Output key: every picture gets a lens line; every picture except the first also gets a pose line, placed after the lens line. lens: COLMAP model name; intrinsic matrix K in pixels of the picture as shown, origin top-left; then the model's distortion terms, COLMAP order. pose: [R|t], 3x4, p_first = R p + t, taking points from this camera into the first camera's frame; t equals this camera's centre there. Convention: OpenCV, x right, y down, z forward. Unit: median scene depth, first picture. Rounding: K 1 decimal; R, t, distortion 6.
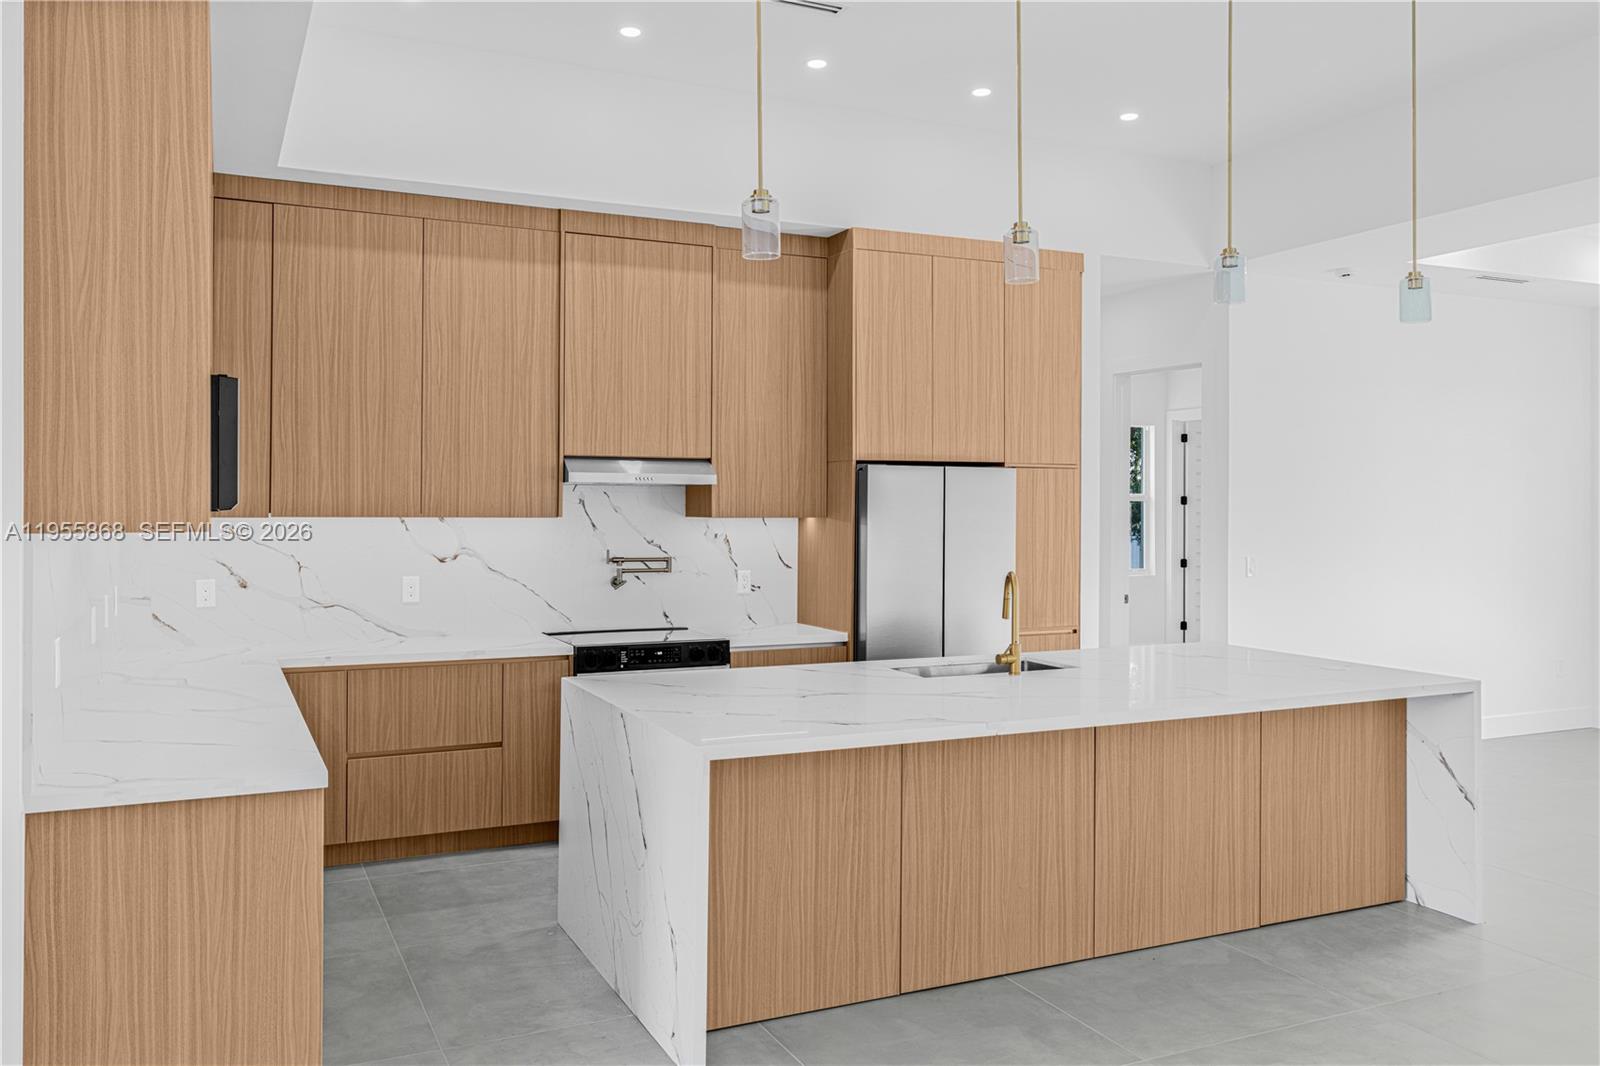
lens RADIAL K [[1237.1, 0, 787.8], [0, 1237.1, 492.2], [0, 0, 1]] dist [0.005390, -0.005703]
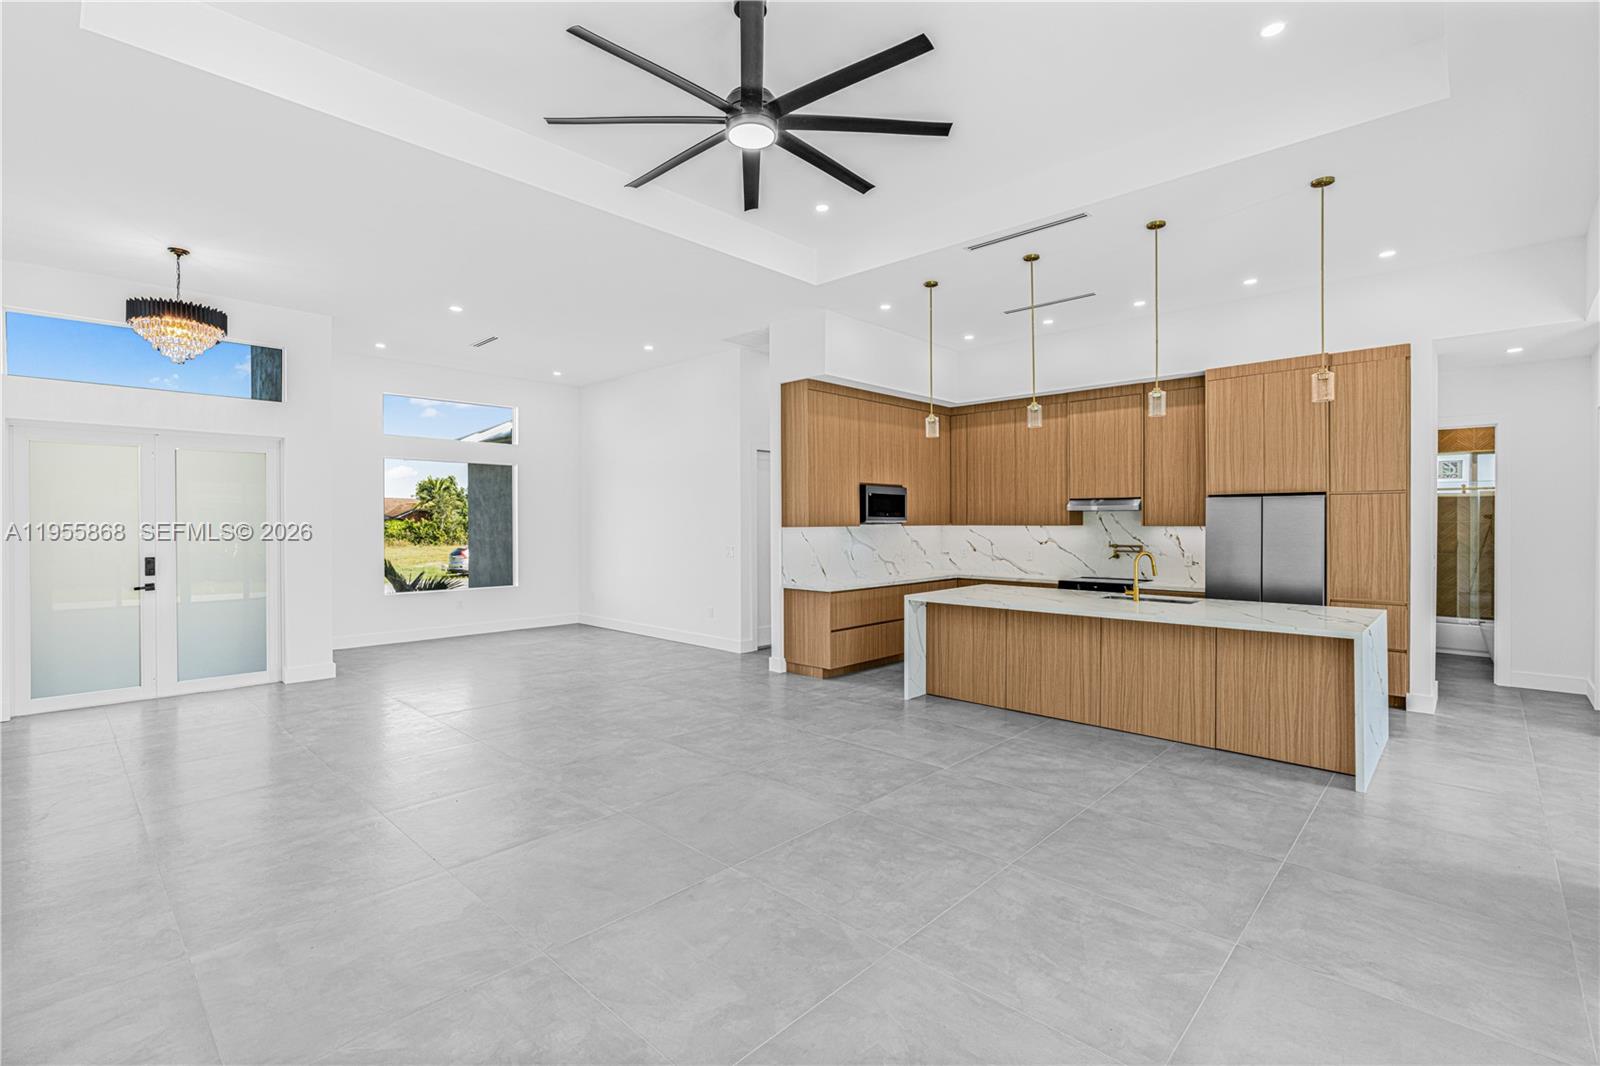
lens RADIAL K [[742.6, 0, 805.9], [0, 742.6, 529.5], [0, 0, 1]] dist [-0.005560, 0.005118]
pose [[0.368807, 0.004488, -0.929495, 0.954346], [0.012730, 0.999870, 0.009879, 0.007855], [0.929419, -0.015476, 0.368702, 0.034095]]
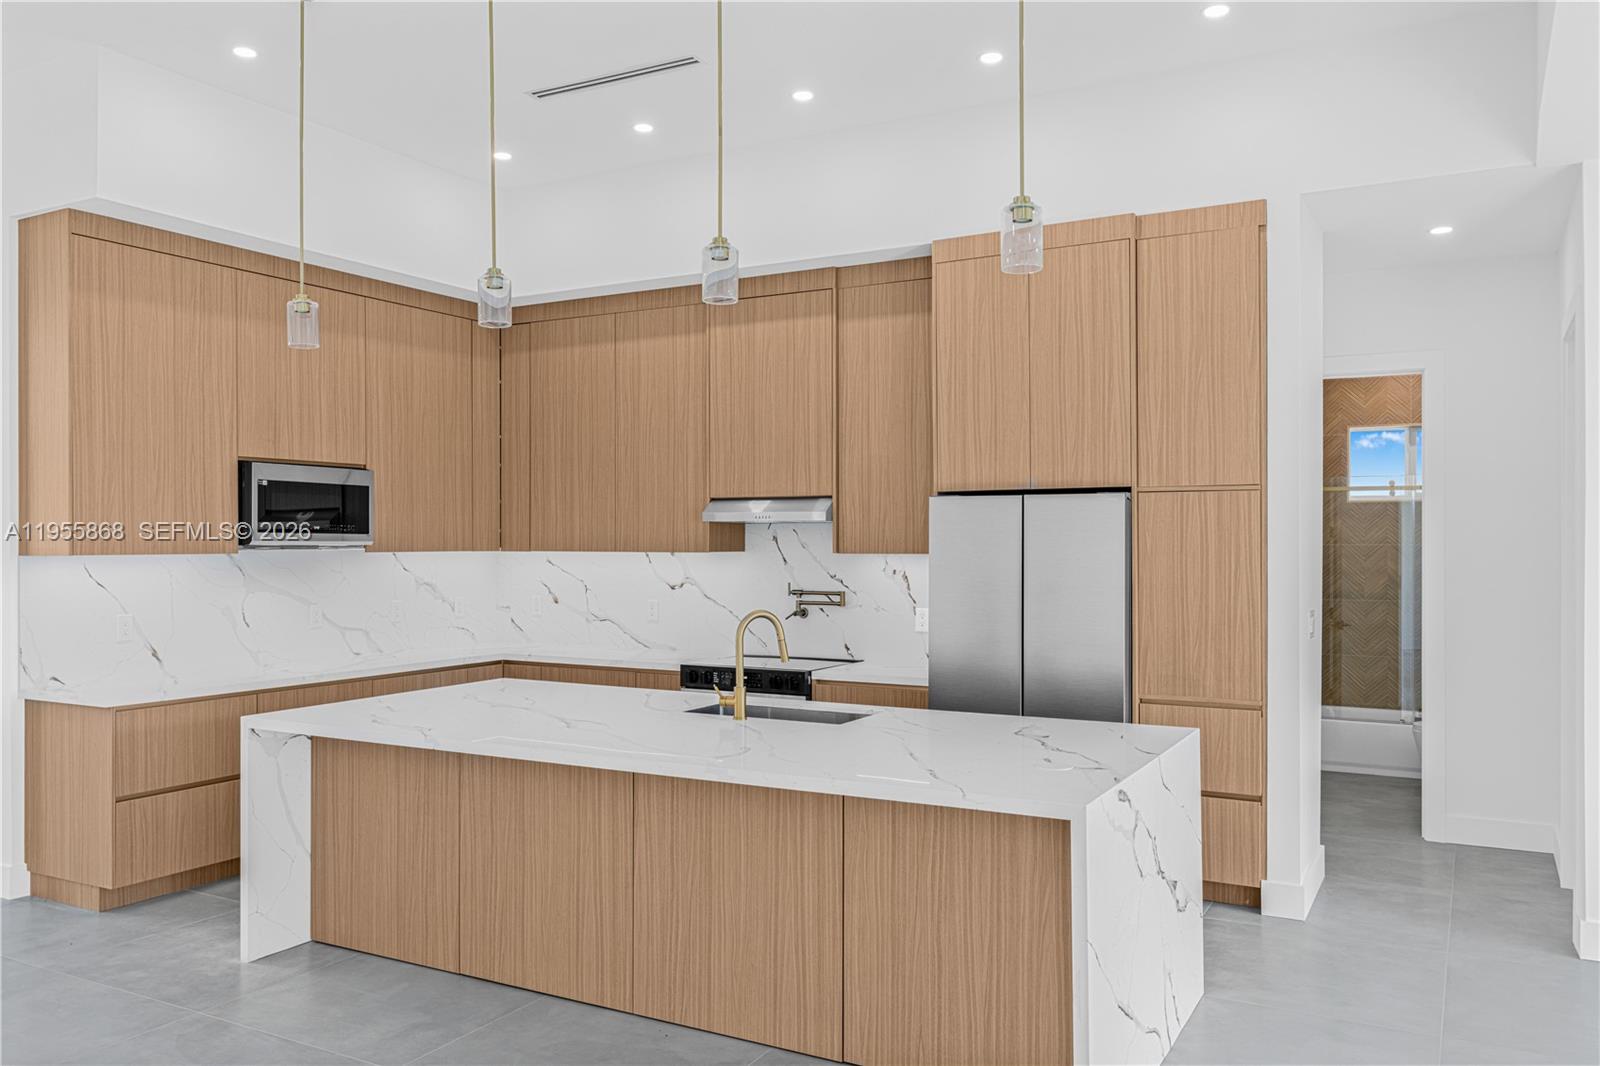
lens RADIAL K [[1237.1, 0, 822.2], [0, 1237.1, 553.1], [0, 0, 1]] dist [0.005390, -0.005703]
pose [[0.588452, 0.003070, -0.808526, 0.832126], [0.010542, 0.999879, 0.011469, 0.009319], [0.808463, -0.015272, 0.588348, 0.424491]]
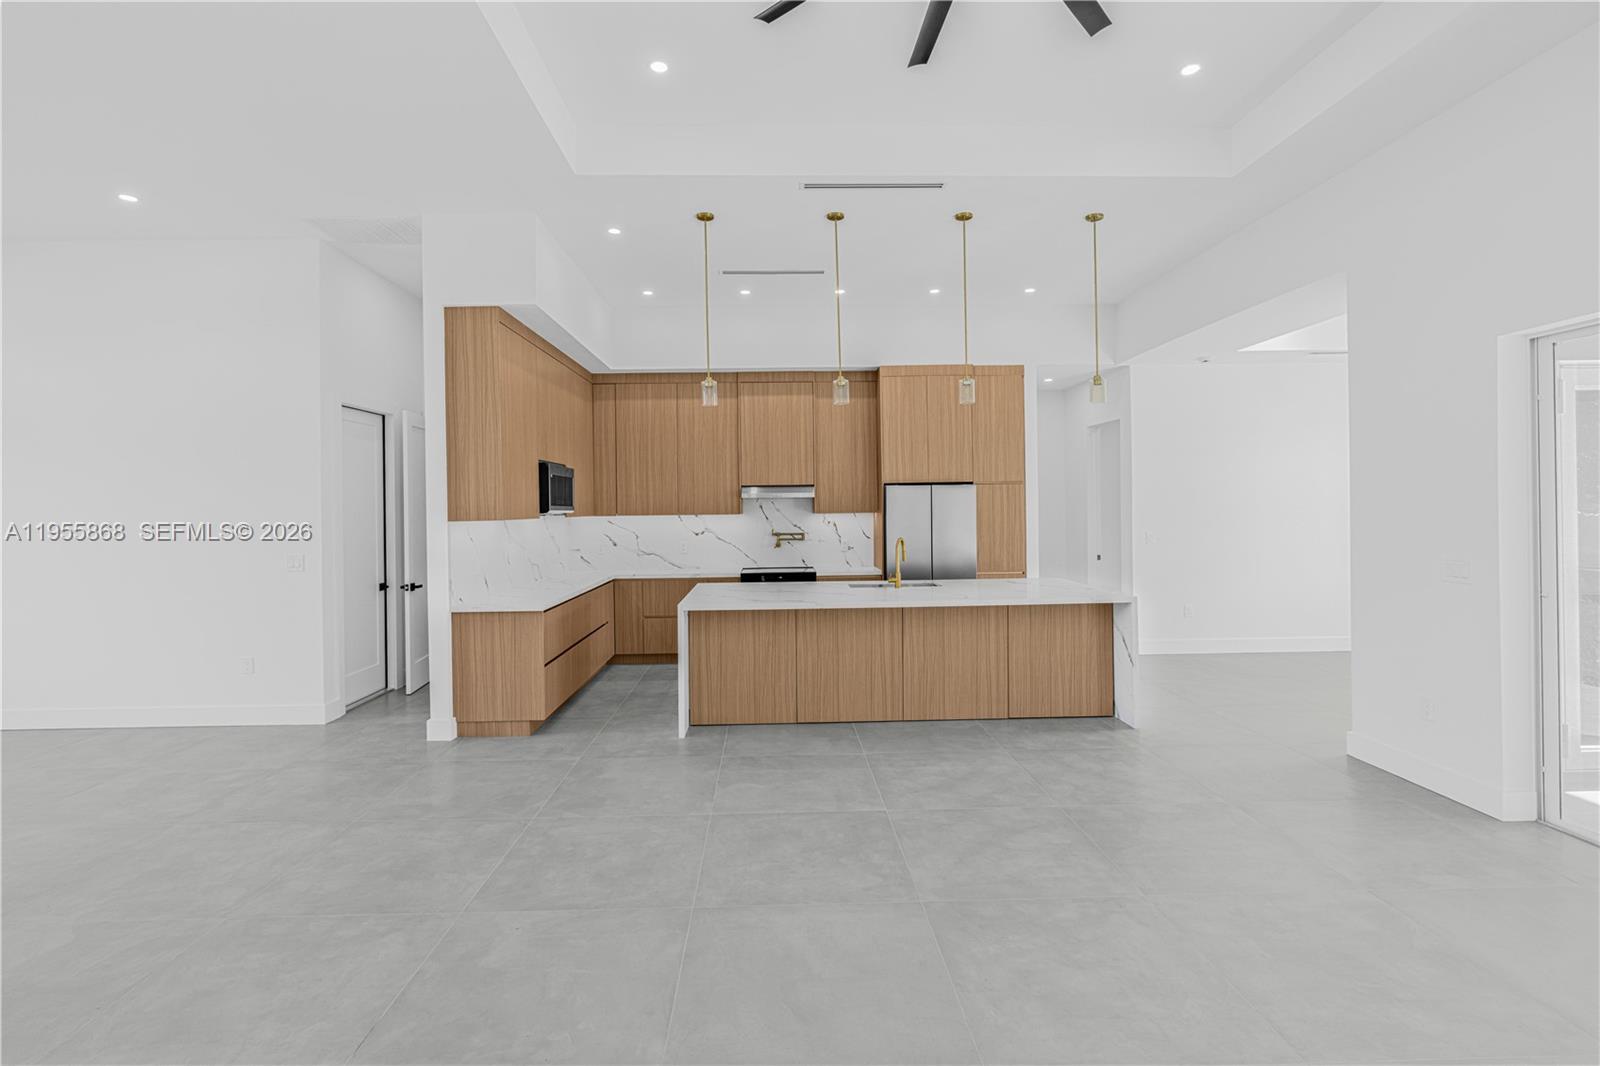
lens RADIAL K [[742.6, 0, 798.9], [0, 742.6, 517.7], [0, 0, 1]] dist [-0.005560, 0.005118]
pose [[0.917704, -0.010988, -0.397112, 0.445144], [0.021334, 0.999538, 0.021644, 0.000546], [0.396691, -0.028335, 0.917515, -0.165933]]
